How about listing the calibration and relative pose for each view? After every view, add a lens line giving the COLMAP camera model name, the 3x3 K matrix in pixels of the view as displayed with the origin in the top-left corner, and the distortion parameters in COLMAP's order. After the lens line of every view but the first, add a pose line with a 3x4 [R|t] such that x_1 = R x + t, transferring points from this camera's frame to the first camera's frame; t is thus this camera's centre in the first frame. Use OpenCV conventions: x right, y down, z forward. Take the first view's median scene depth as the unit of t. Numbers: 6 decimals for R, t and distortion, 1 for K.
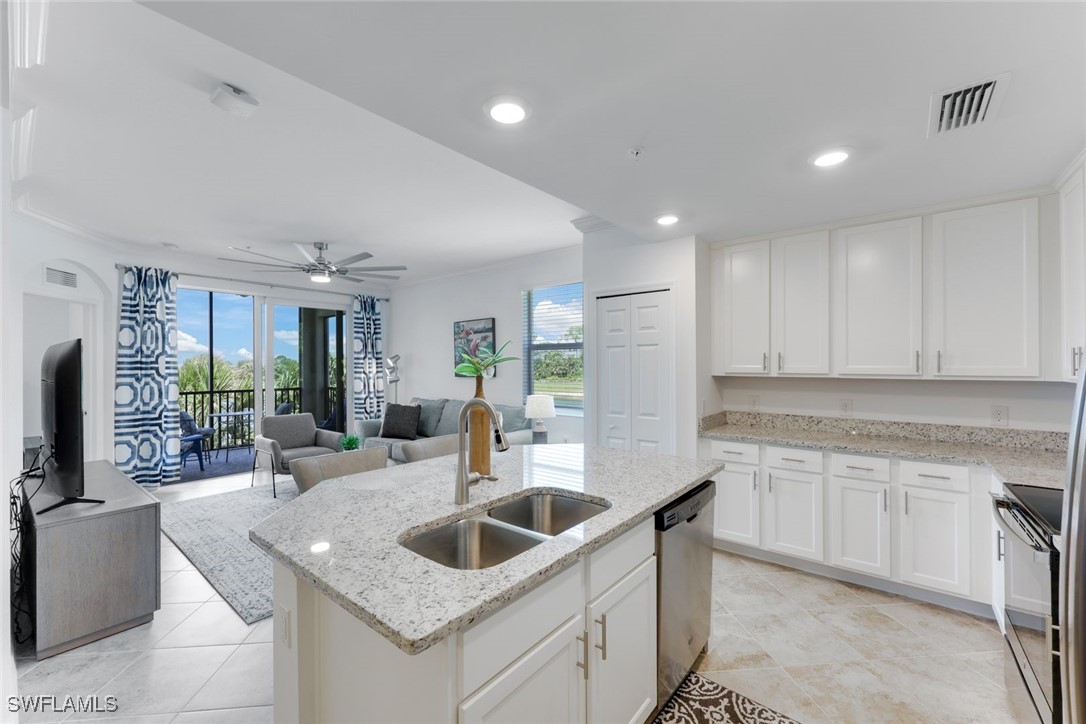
lens RADIAL K [[444.4, 0, 540.3], [0, 444.4, 362.8], [0, 0, 1]] dist [0.002339, 0.000262]
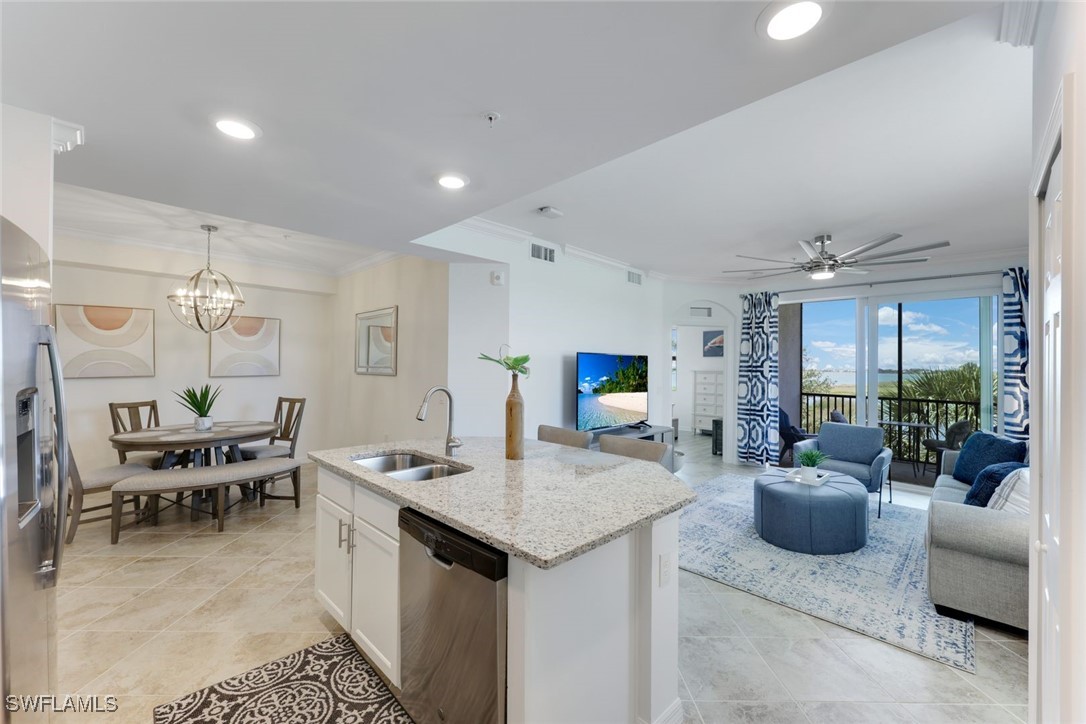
lens RADIAL K [[434.3, 0, 538.7], [0, 434.3, 360.9], [0, 0, 1]] dist [0.002381, 0.000186]
pose [[-0.095551, -0.008487, -0.995388, 0.417675], [-0.014262, 0.999873, -0.007157, 0.001126], [0.995322, 0.013513, -0.095660, 0.475102]]
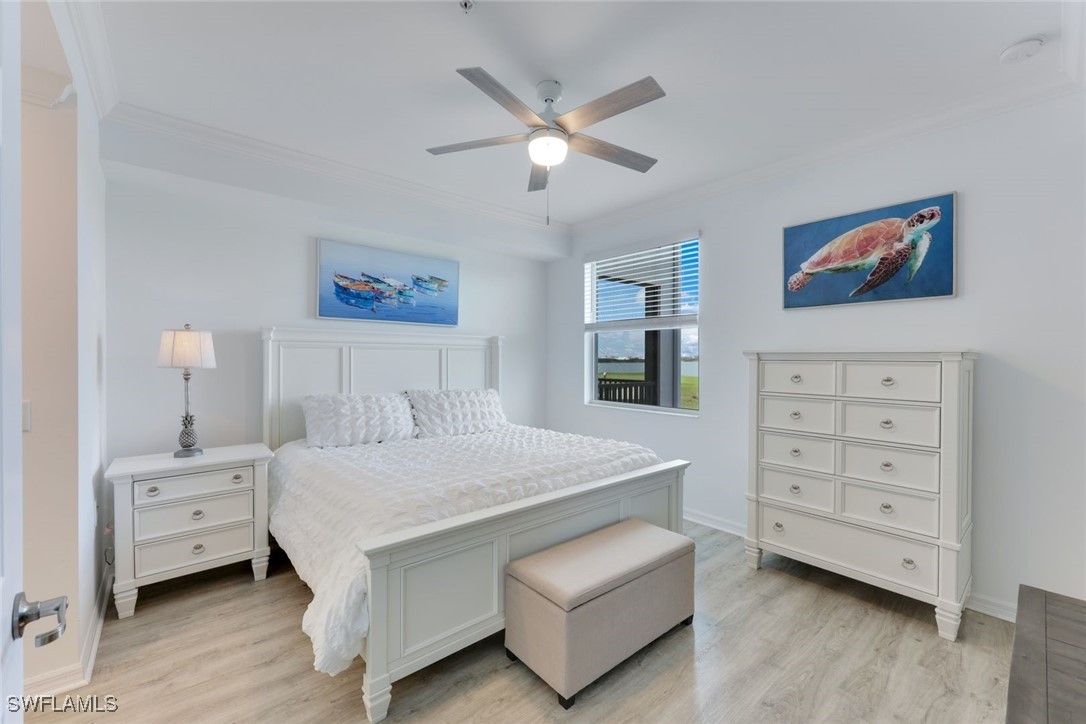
lens RADIAL K [[434.3, 0, 538.7], [0, 434.3, 360.9], [0, 0, 1]] dist [0.002381, 0.000186]
pose [[-0.167681, 0.013293, -0.985752, -0.900423], [-0.005128, 0.999884, 0.014355, 0.024606], [0.985828, 0.007462, -0.167593, 0.779571]]
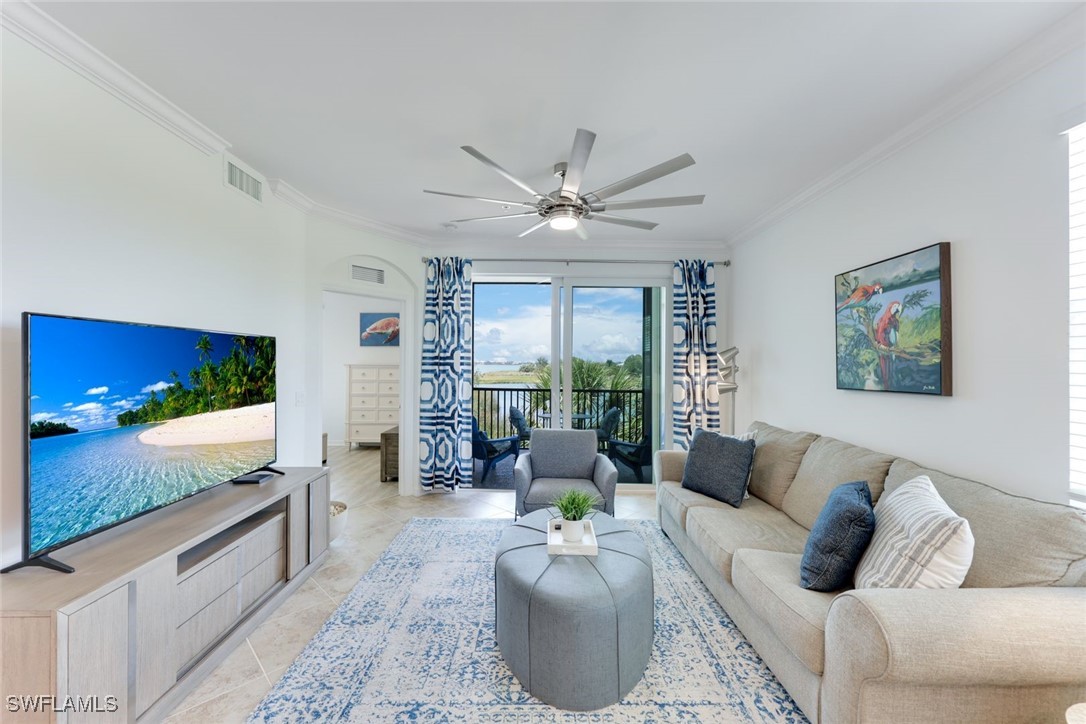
lens RADIAL K [[434.3, 0, 538.7], [0, 434.3, 360.9], [0, 0, 1]] dist [0.002381, 0.000186]
pose [[0.635485, 0.004204, -0.772101, -0.041534], [-0.008301, 0.999965, -0.001387, 0.005414], [0.772068, 0.007290, 0.635498, 0.548519]]
